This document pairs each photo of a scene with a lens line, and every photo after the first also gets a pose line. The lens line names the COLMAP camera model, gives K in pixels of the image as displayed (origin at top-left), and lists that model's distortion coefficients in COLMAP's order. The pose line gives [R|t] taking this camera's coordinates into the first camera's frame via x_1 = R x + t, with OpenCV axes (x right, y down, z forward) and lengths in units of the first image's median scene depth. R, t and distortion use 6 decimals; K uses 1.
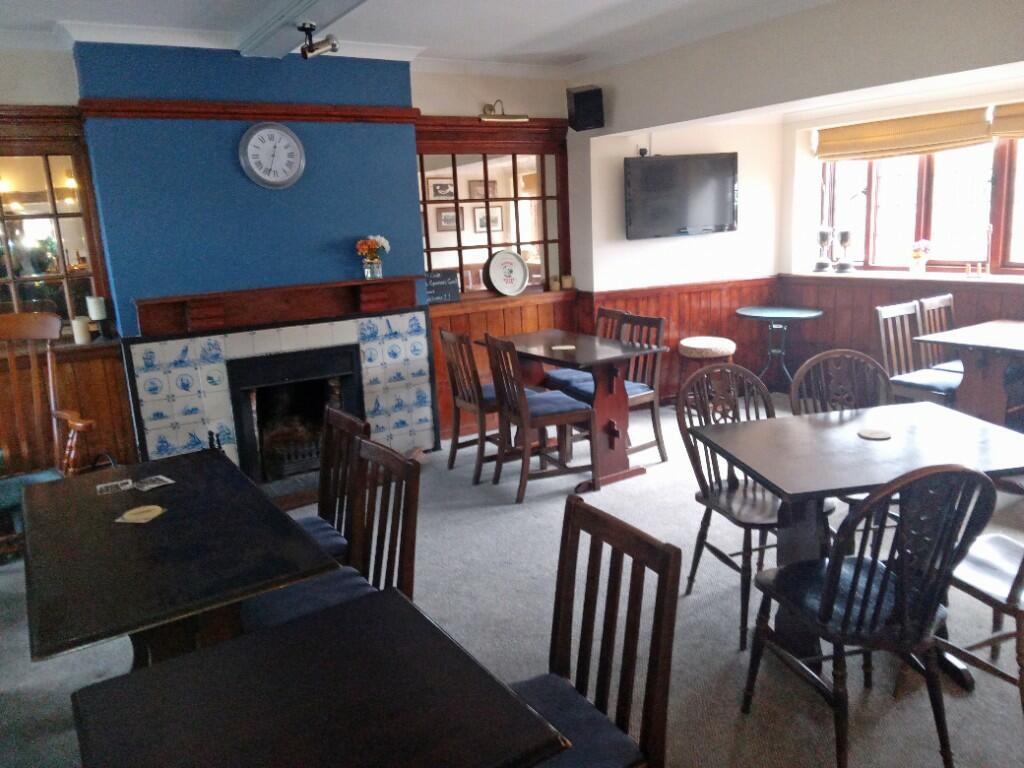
lens RADIAL K [[761.3, 0, 512.0], [0, 761.3, 384.0], [0, 0, 1]] dist [0.072208, -0.118908]
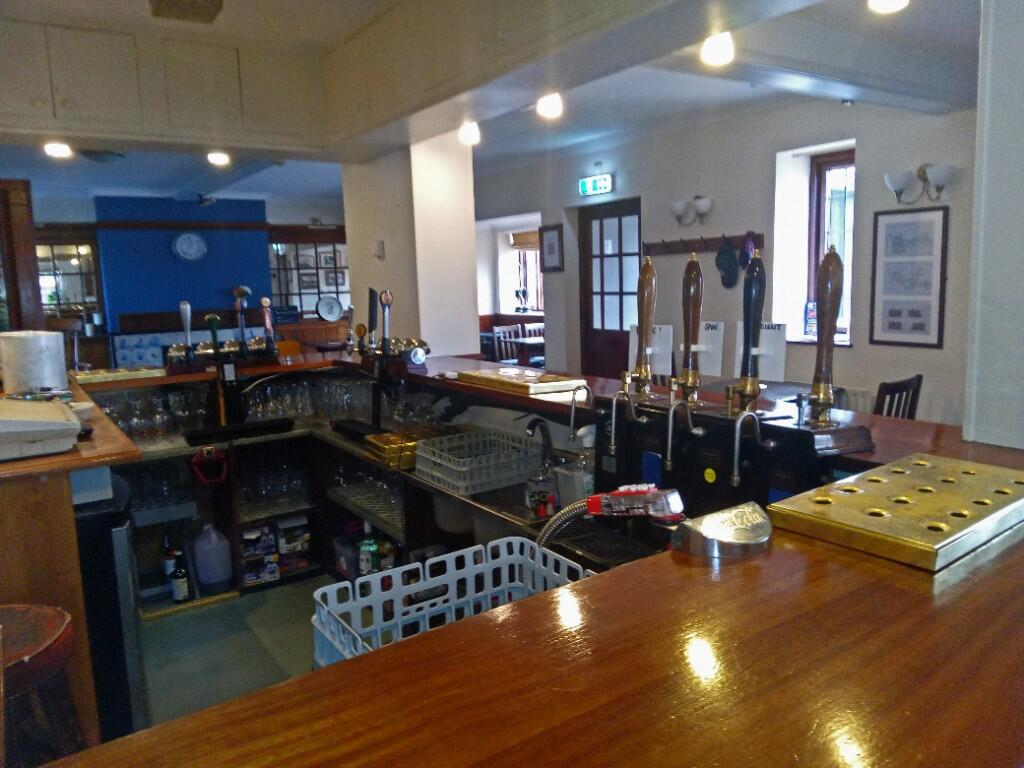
lens RADIAL K [[761.3, 0, 512.0], [0, 761.3, 384.0], [0, 0, 1]] dist [0.072208, -0.118908]
pose [[0.999853, 0.014804, 0.008700, 0.488894], [-0.014068, 0.996758, -0.079214, 0.198926], [-0.009845, 0.079079, 0.996820, -0.931309]]
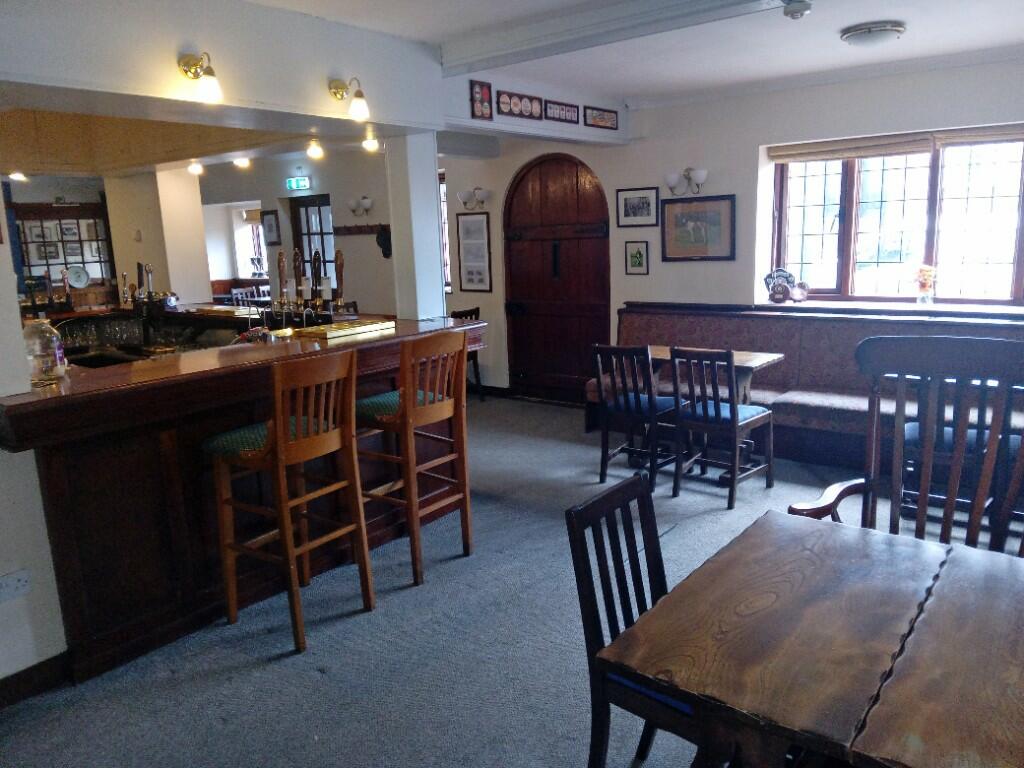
lens RADIAL K [[761.3, 0, 512.0], [0, 761.3, 384.0], [0, 0, 1]] dist [0.072208, -0.118908]
pose [[0.950822, -0.047065, 0.306142, 0.540216], [0.057958, 0.997965, -0.026583, 0.309329], [-0.304268, 0.043019, 0.951615, -1.531137]]
